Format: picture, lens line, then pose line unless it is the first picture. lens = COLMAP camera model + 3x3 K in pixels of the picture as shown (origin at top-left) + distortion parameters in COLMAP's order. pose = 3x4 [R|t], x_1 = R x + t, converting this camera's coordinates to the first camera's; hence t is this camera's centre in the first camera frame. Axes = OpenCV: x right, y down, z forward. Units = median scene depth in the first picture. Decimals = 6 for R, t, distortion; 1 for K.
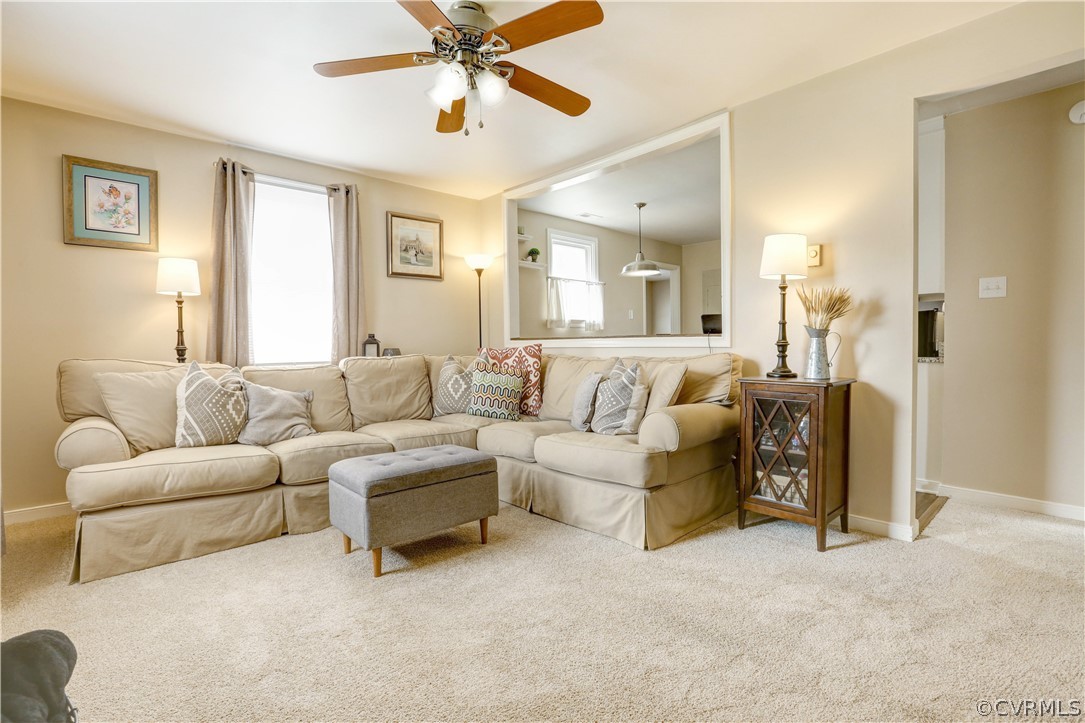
lens RADIAL K [[516.6, 0, 548.1], [0, 516.6, 353.3], [0, 0, 1]] dist [-0.012908, -0.000257]
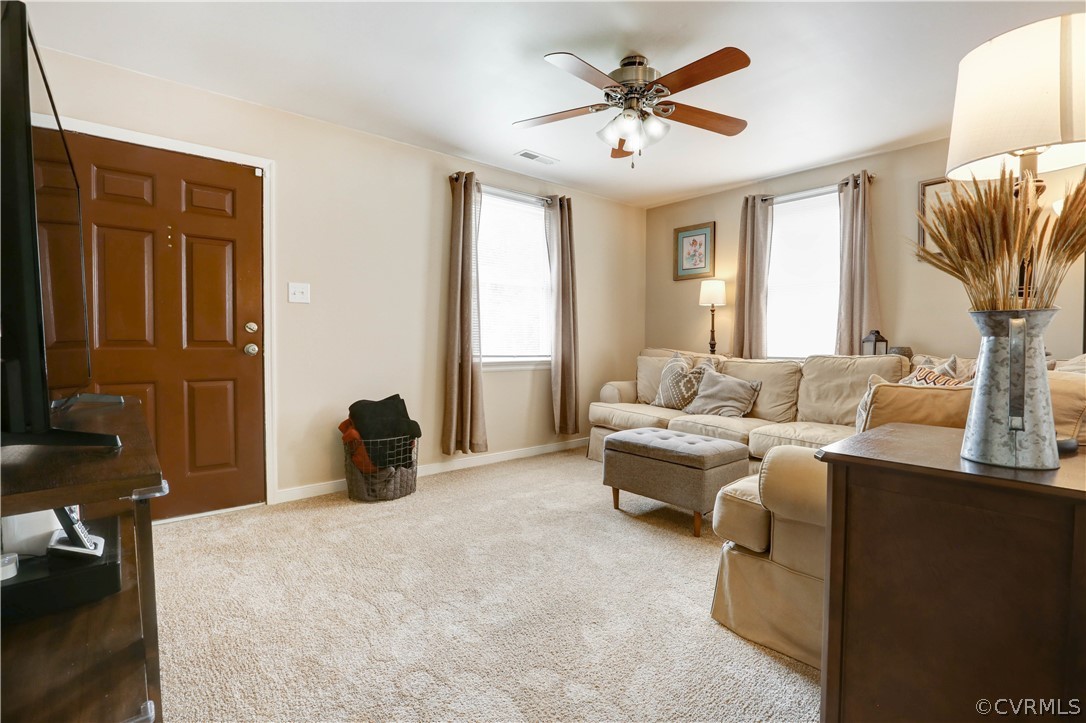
lens RADIAL K [[491.2, 0, 545.7], [0, 491.2, 362.7], [0, 0, 1]] dist [-0.025007, 0.003394]
pose [[-0.018962, 0.063633, -0.997793, 0.675736], [-0.010613, 0.997904, 0.063841, -0.036849], [0.999764, 0.011800, -0.018247, 0.557194]]
